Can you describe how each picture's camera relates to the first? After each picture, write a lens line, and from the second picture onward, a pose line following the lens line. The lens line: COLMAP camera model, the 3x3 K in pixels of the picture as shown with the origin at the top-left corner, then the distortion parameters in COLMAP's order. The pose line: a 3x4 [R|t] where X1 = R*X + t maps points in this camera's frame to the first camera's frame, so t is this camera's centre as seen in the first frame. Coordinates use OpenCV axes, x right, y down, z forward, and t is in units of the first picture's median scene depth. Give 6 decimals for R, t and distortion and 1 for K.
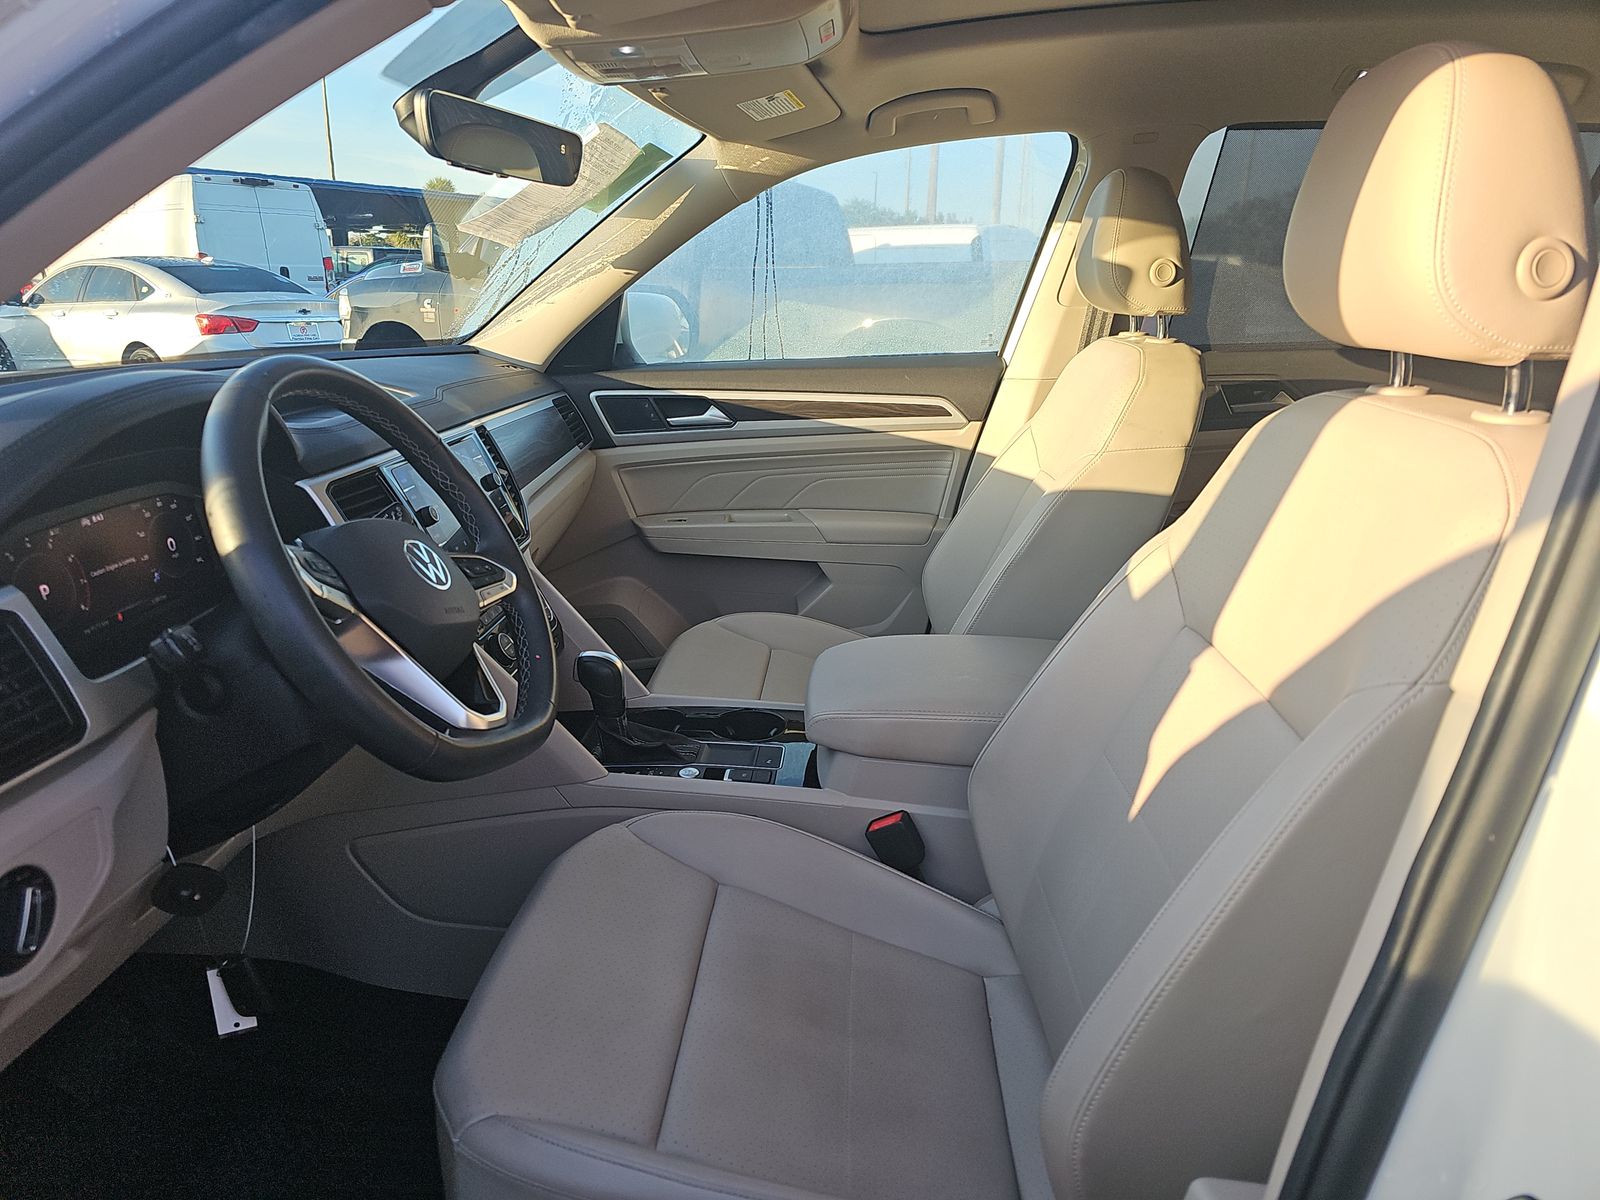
lens RADIAL K [[1048.1, 0, 795.7], [0, 1048.1, 618.5], [0, 0, 1]] dist [0.018478, -0.001290]
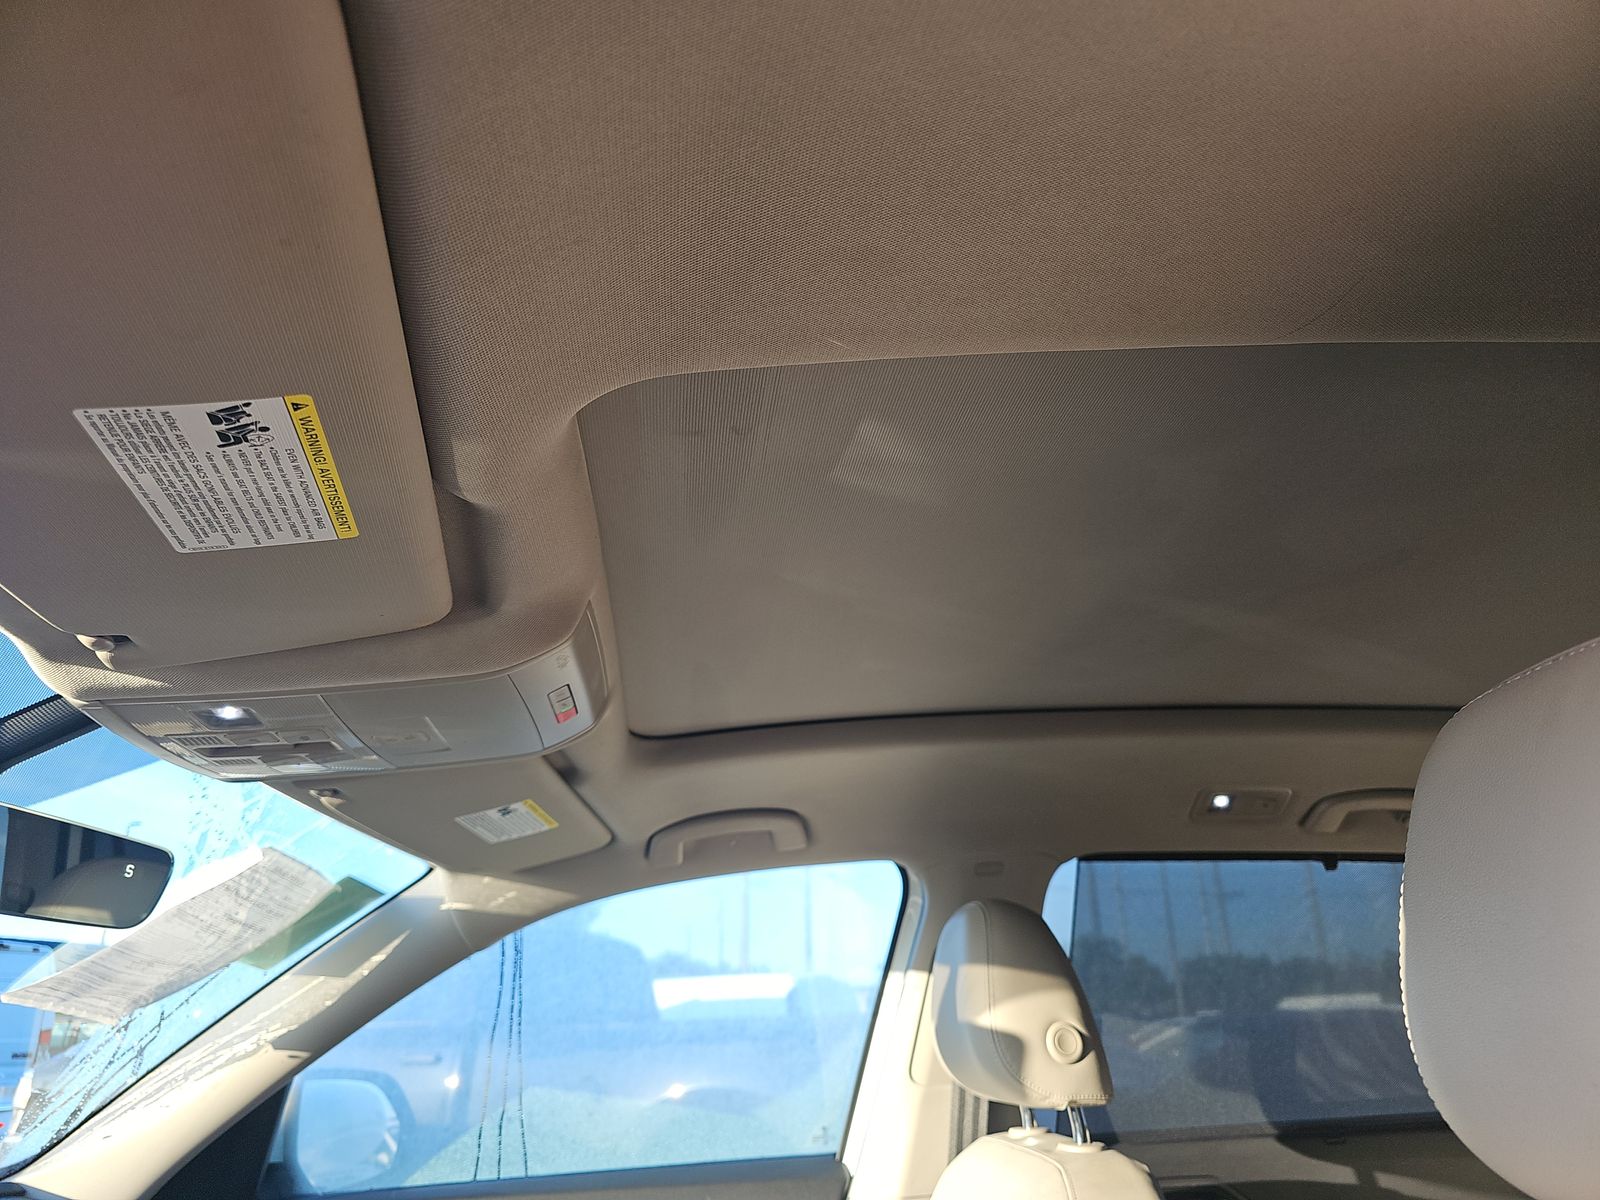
lens RADIAL K [[1061.5, 0, 800.0], [0, 1061.5, 600.0], [0, 0, 1]] dist [0.019018, -0.003410]
pose [[0.985484, 0.041736, 0.164559, 0.041947], [0.073761, 0.767780, -0.636454, -0.099816], [-0.152908, 0.639353, 0.753556, 0.262423]]
